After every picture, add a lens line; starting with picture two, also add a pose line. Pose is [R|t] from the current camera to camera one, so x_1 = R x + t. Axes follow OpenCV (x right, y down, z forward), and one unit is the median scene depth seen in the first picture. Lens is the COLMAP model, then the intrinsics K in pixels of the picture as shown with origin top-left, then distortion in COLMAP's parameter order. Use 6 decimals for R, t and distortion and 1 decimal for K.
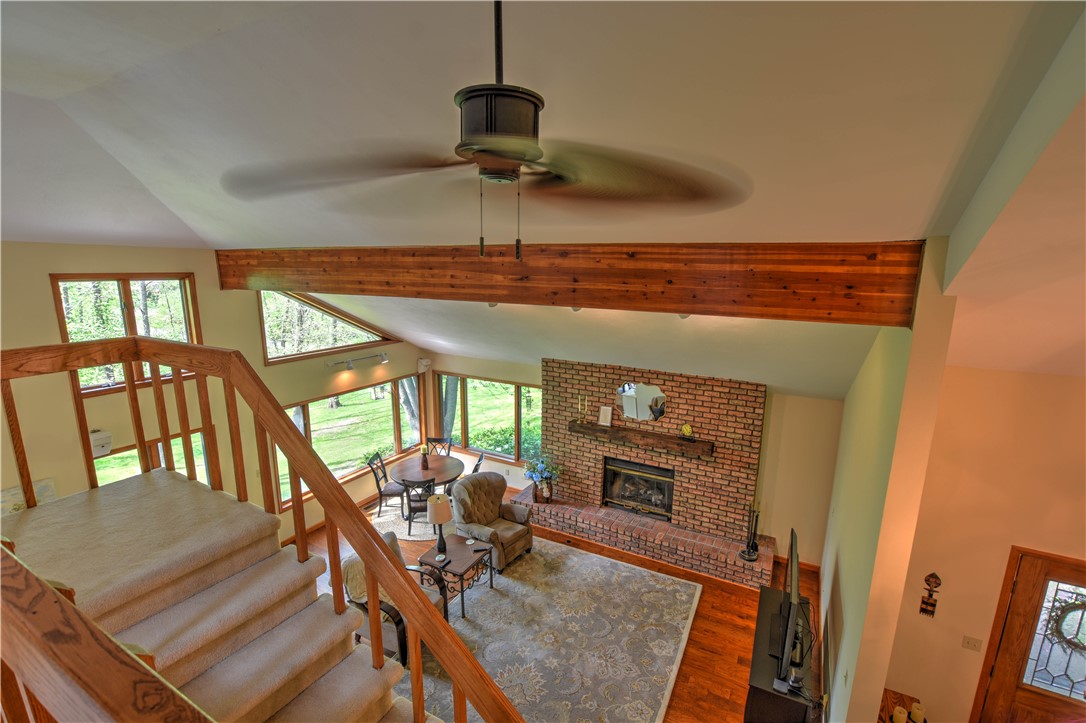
lens RADIAL K [[481.4, 0, 553.4], [0, 481.4, 368.5], [0, 0, 1]] dist [-0.027933, 0.003636]
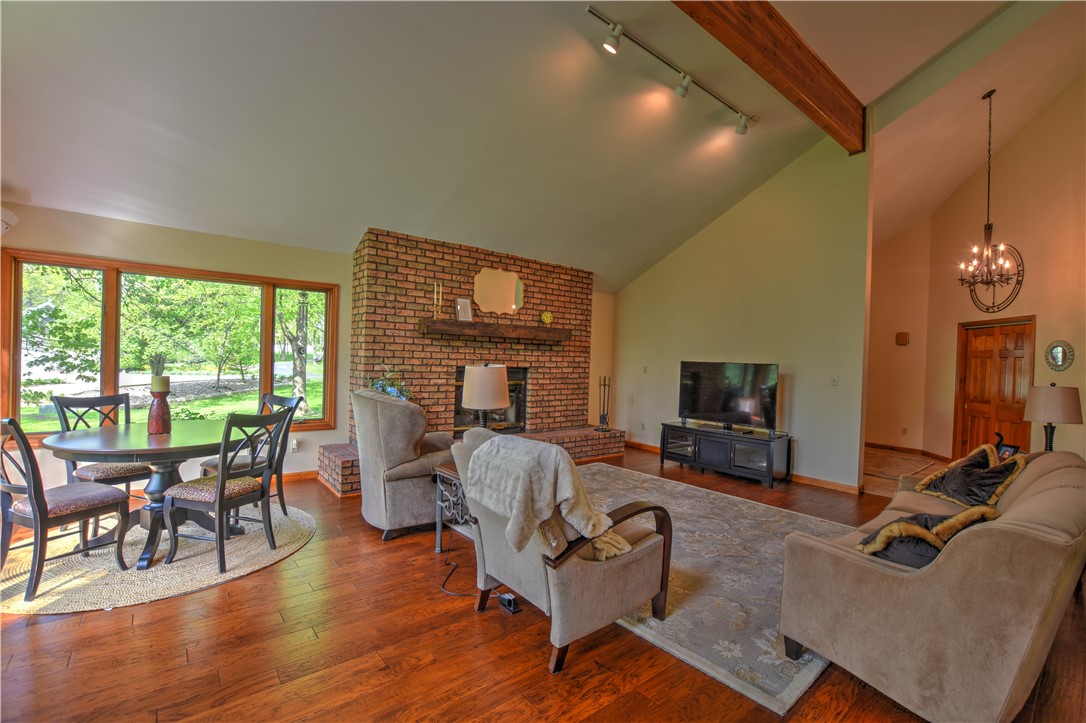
lens RADIAL K [[481.4, 0, 548.9], [0, 481.4, 363.8], [0, 0, 1]] dist [-0.027933, 0.003636]
pose [[0.379455, -0.013137, 0.925117, -0.610880], [0.158521, 0.986037, -0.051019, 0.265816], [-0.911529, 0.166010, 0.376239, 0.638473]]
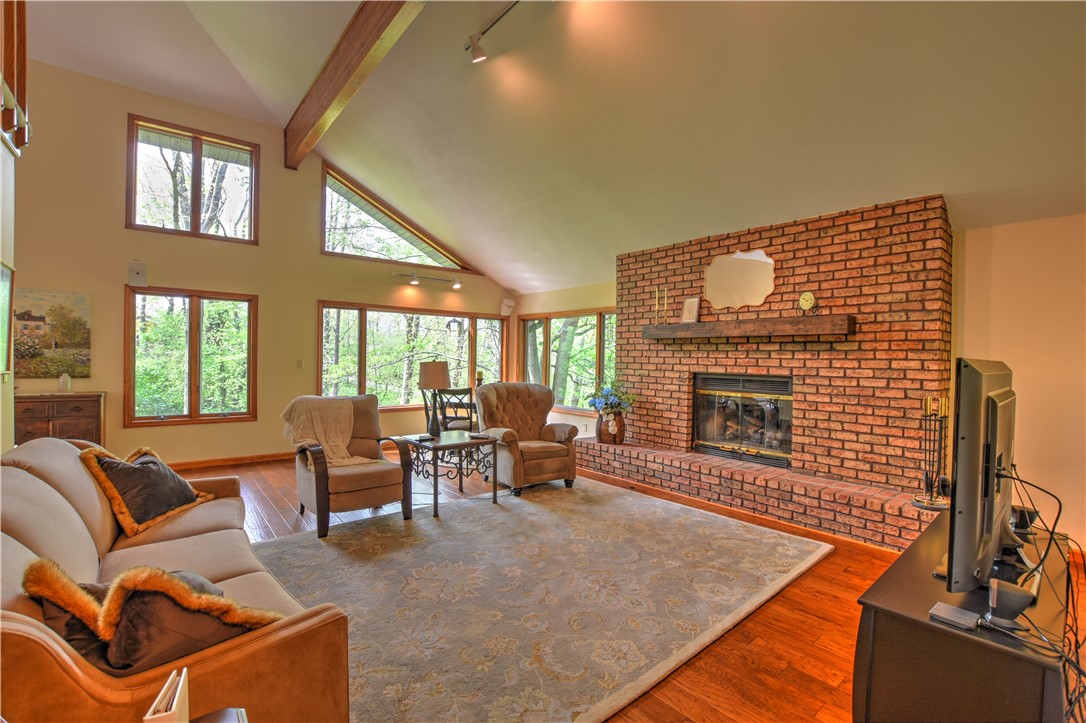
lens RADIAL K [[481.4, 0, 550.3], [0, 481.4, 363.6], [0, 0, 1]] dist [-0.027933, 0.003636]
pose [[0.927958, 0.006056, -0.372635, 0.195869], [-0.078105, 0.980824, -0.178562, 0.344865], [0.364408, 0.194803, 0.910636, 0.309193]]
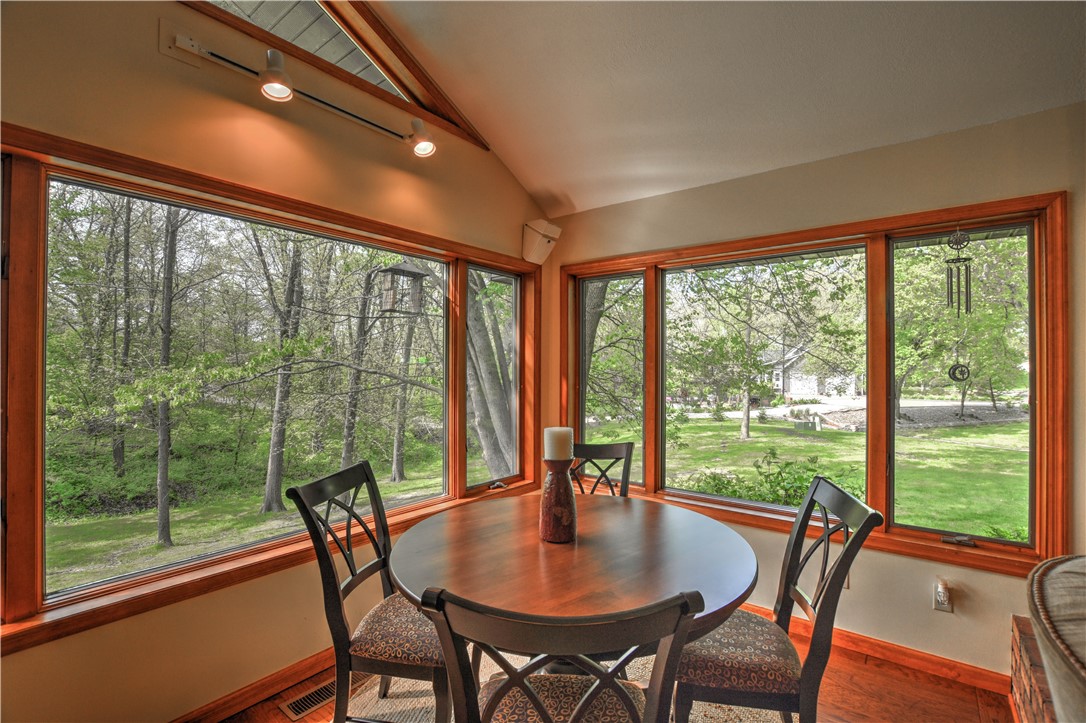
lens RADIAL K [[481.4, 0, 558.1], [0, 481.4, 365.3], [0, 0, 1]] dist [-0.027933, 0.003636]
pose [[0.988911, -0.007292, -0.148329, -0.279935], [-0.023062, 0.979136, -0.201892, 0.209228], [0.146707, 0.203074, 0.968111, 0.926426]]
